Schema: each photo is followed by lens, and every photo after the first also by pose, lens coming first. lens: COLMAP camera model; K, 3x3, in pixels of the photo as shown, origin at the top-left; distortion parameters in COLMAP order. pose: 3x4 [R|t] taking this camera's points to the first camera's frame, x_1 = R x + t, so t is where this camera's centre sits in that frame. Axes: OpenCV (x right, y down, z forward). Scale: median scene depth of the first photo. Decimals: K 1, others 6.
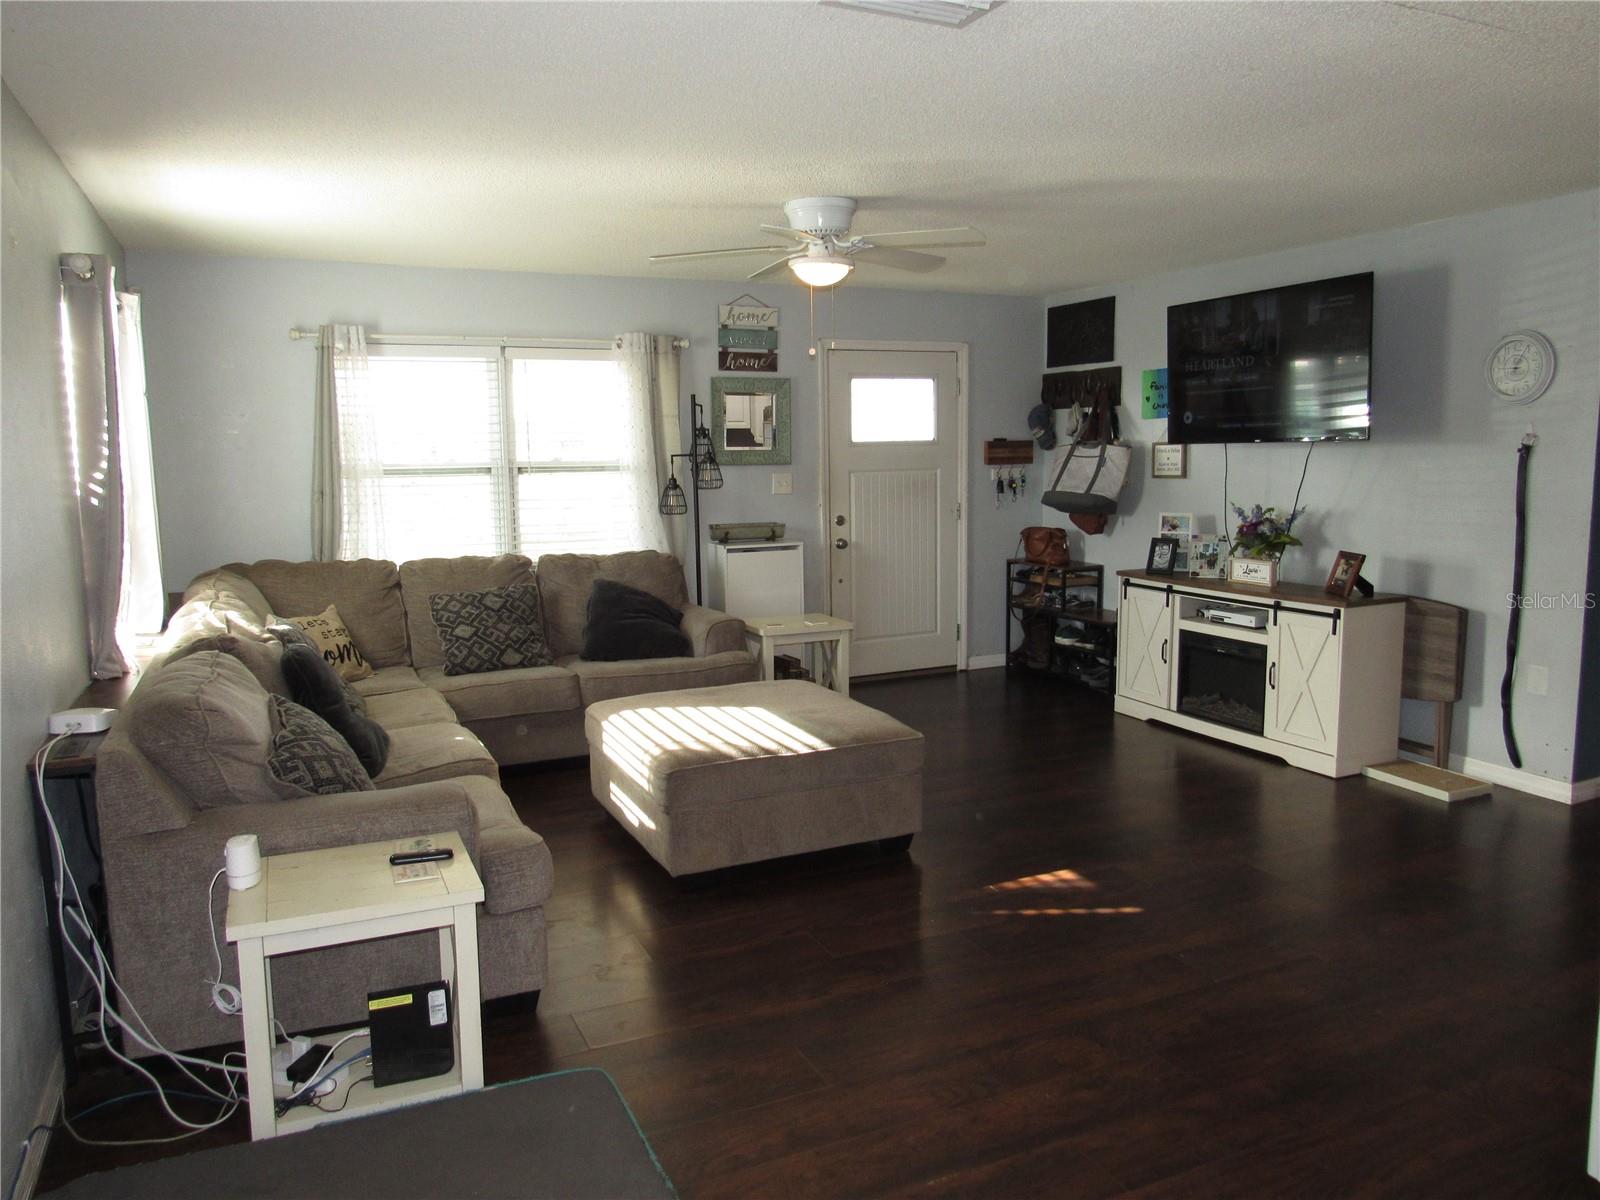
lens RADIAL K [[1145.9, 0, 799.6], [0, 1145.9, 597.1], [0, 0, 1]] dist [-0.027505, -0.000184]
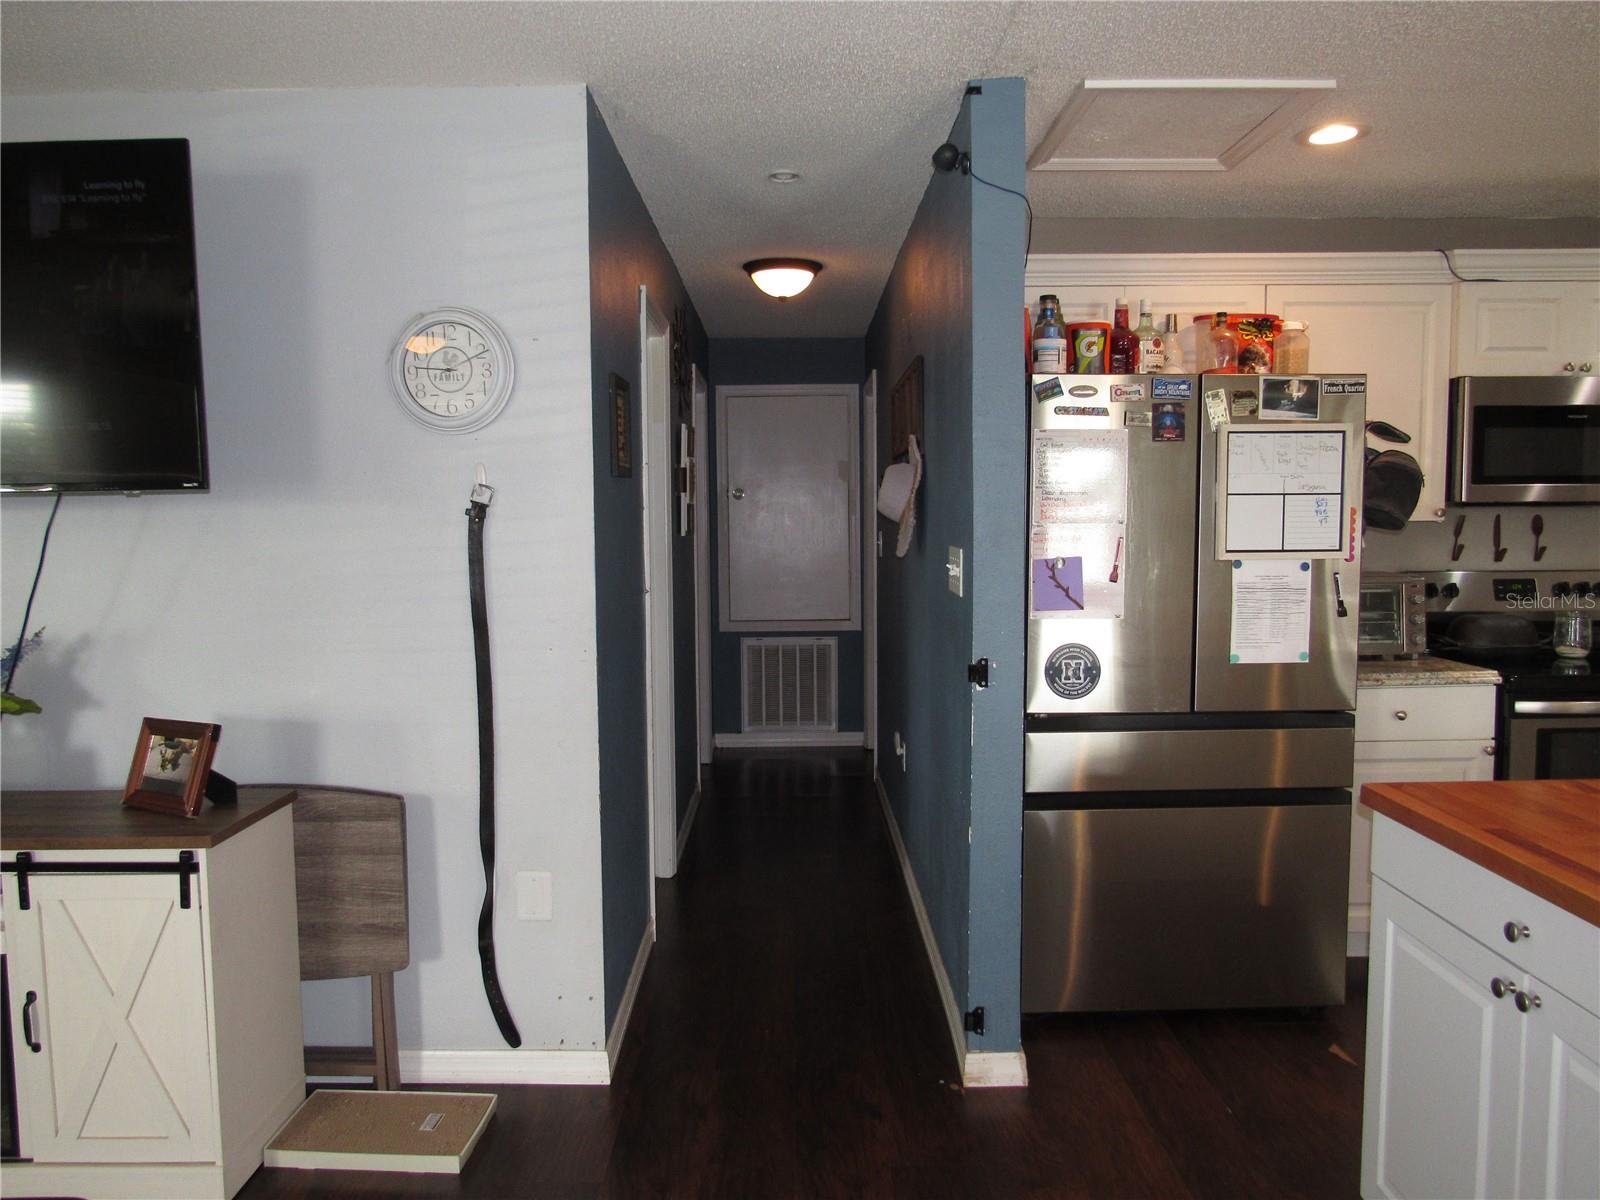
lens RADIAL K [[1145.9, 0, 801.9], [0, 1145.9, 602.2], [0, 0, 1]] dist [-0.027505, -0.000184]
pose [[0.403395, -0.056501, 0.913280, 0.157273], [0.114541, 0.993359, 0.010863, -0.066186], [-0.907828, 0.100226, 0.407188, 0.572943]]
